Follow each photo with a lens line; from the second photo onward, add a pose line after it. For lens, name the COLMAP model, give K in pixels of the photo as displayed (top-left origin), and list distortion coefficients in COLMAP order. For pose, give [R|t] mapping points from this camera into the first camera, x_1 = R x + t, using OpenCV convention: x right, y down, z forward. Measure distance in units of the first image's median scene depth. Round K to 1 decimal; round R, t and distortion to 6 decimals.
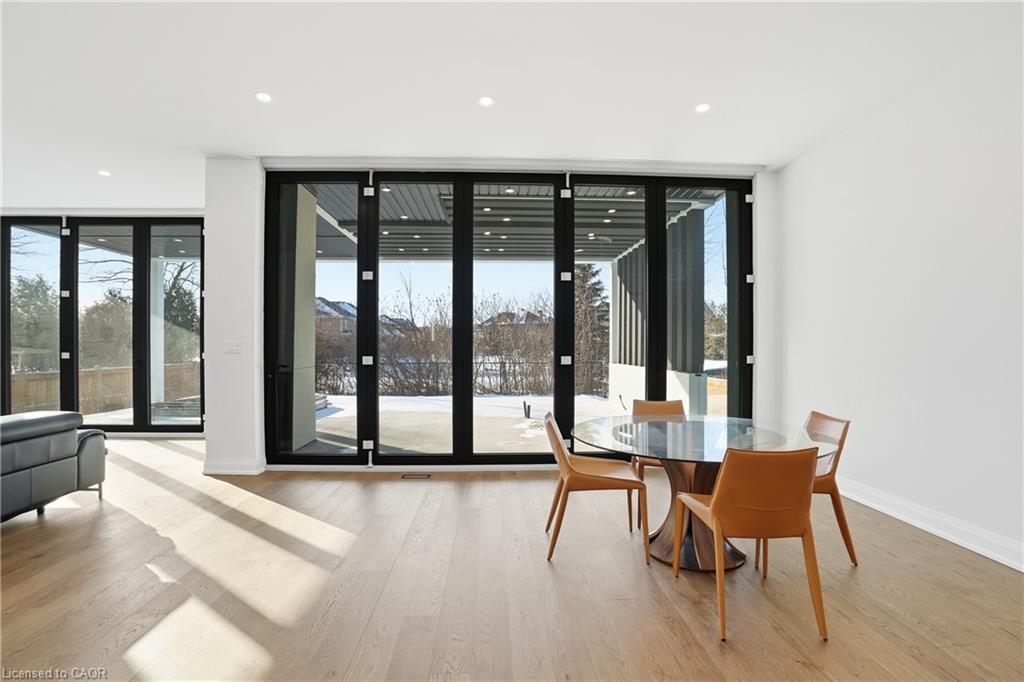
lens RADIAL K [[470.6, 0, 515.6], [0, 470.6, 347.3], [0, 0, 1]] dist [-0.027088, 0.002712]
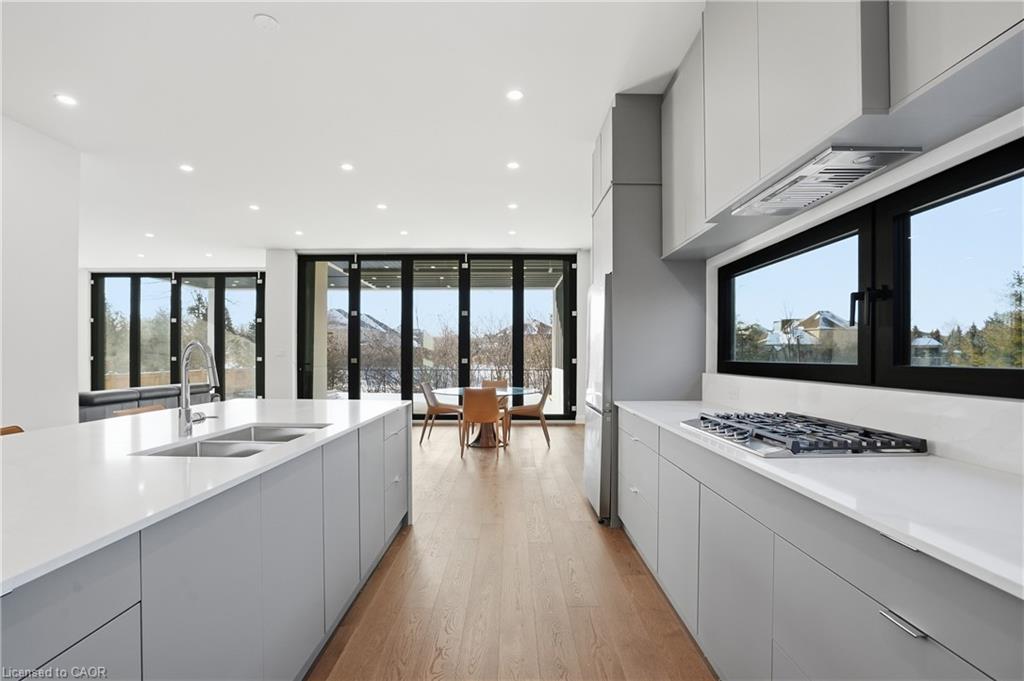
lens RADIAL K [[470.6, 0, 511.9], [0, 470.6, 360.1], [0, 0, 1]] dist [-0.027088, 0.002712]
pose [[0.998801, 0.002097, -0.048905, 0.329187], [-0.001777, 0.999977, 0.006588, 0.011270], [0.048918, -0.006494, 0.998782, -0.664787]]
